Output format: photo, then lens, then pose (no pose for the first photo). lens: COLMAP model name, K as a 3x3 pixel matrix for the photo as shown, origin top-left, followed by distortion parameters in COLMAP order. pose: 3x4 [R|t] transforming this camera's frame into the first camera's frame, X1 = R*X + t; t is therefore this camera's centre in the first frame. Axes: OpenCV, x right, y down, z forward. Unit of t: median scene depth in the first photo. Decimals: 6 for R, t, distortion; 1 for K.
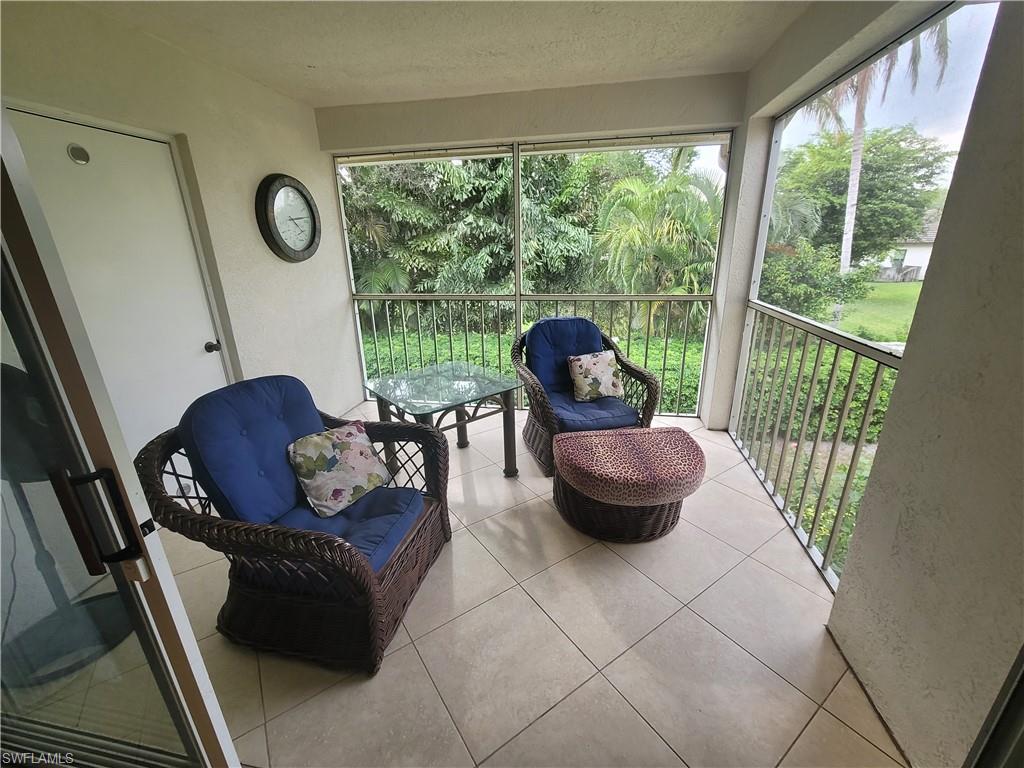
lens RADIAL K [[421.0, 0, 514.3], [0, 421.0, 382.0], [0, 0, 1]] dist [-0.010626, 0.003282]
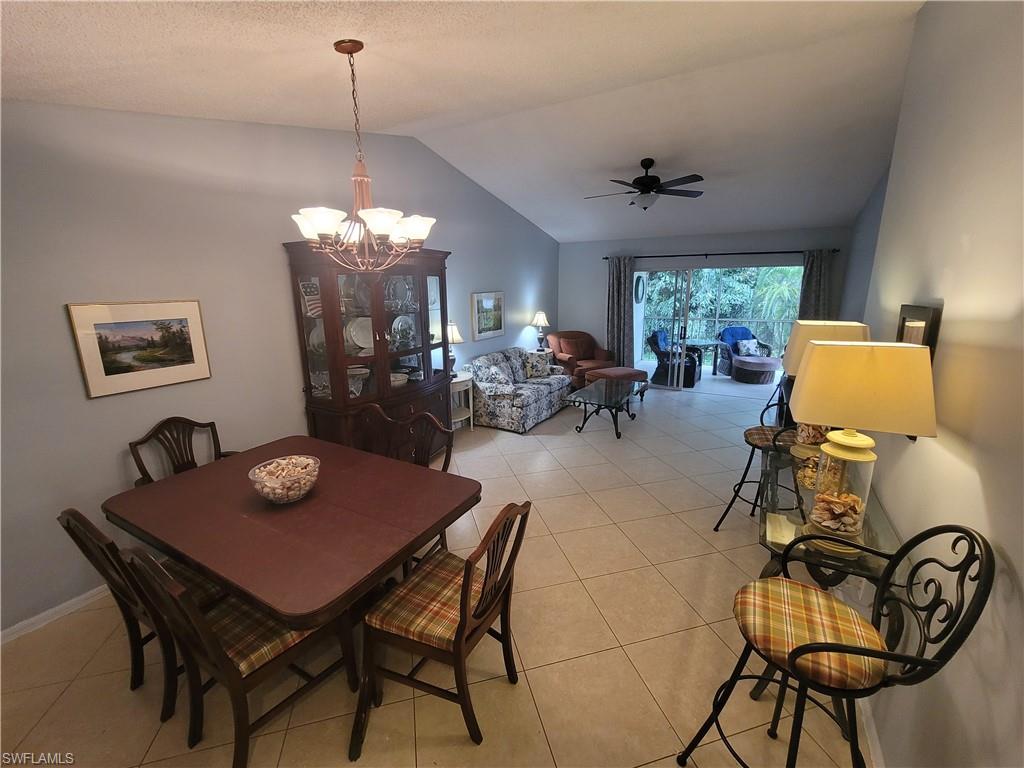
lens RADIAL K [[421.0, 0, 514.3], [0, 421.0, 382.0], [0, 0, 1]] dist [-0.010626, 0.003282]
pose [[0.943681, 0.085513, -0.319615, -0.110893], [-0.115437, 0.990415, -0.075850, 0.186940], [0.310065, 0.108474, 0.944507, -0.639568]]
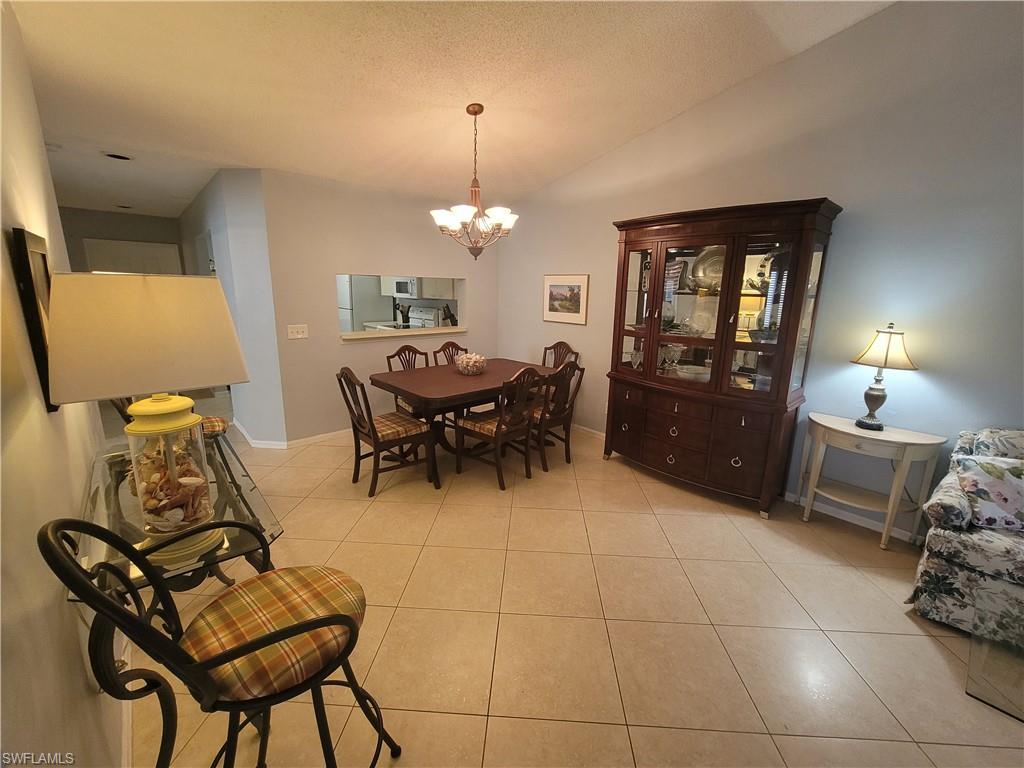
lens RADIAL K [[421.0, 0, 514.3], [0, 421.0, 382.0], [0, 0, 1]] dist [-0.010626, 0.003282]
pose [[-0.607489, 0.181523, -0.773309, 0.000861], [-0.262529, 0.872947, 0.411147, 0.076826], [0.749690, 0.452784, -0.482651, -0.252589]]
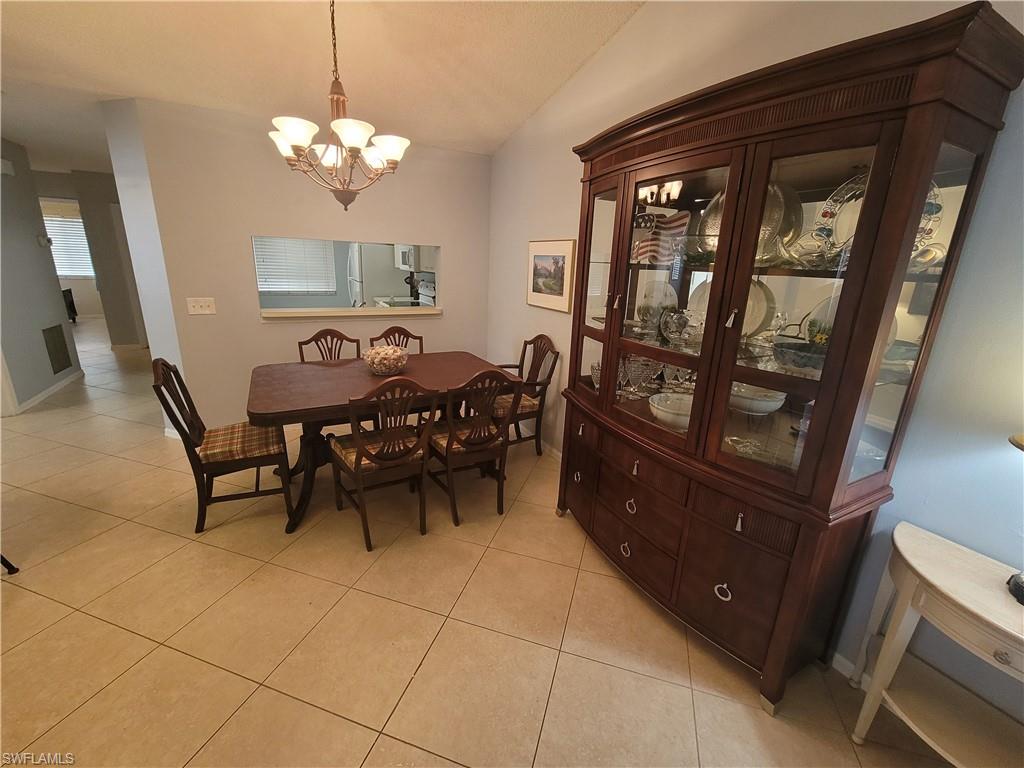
lens RADIAL K [[421.0, 0, 514.3], [0, 421.0, 382.0], [0, 0, 1]] dist [-0.010626, 0.003282]
pose [[-0.784697, 0.159931, -0.598893, -0.171990], [-0.221069, 0.830414, 0.511412, 0.079390], [0.579119, 0.533700, -0.616267, -0.243015]]
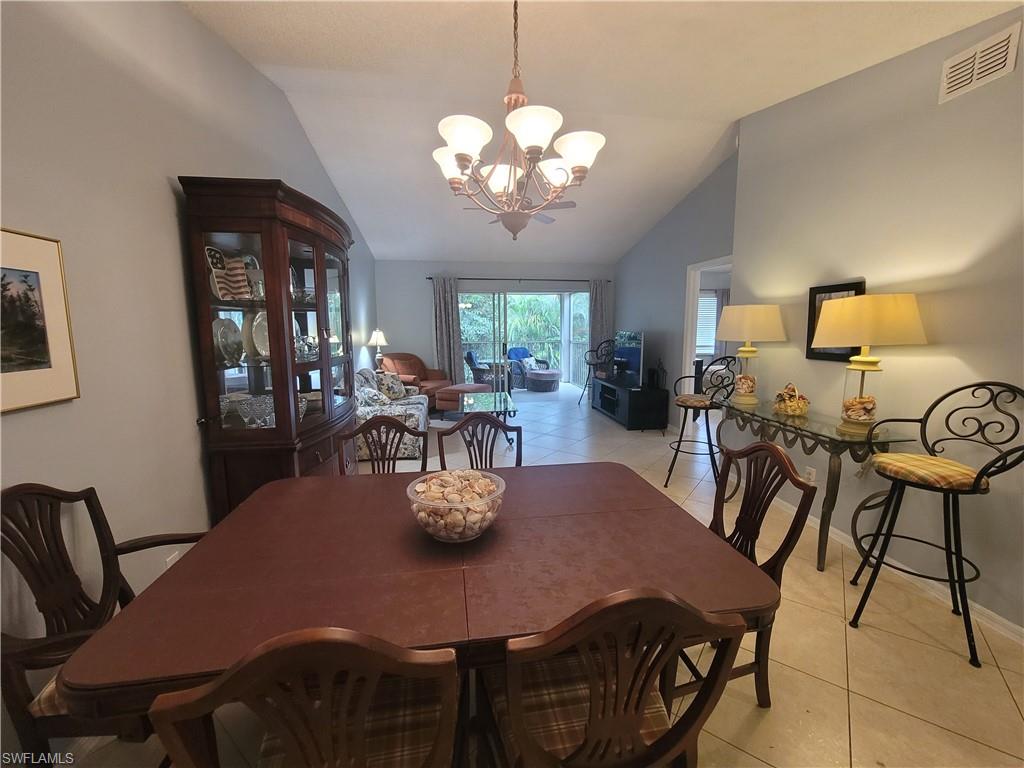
lens RADIAL K [[421.0, 0, 514.3], [0, 421.0, 382.0], [0, 0, 1]] dist [-0.010626, 0.003282]
pose [[0.947708, -0.025643, 0.318107, -0.300678], [0.086921, 0.979824, -0.179972, 0.218668], [-0.307074, 0.198211, 0.930816, -0.612754]]
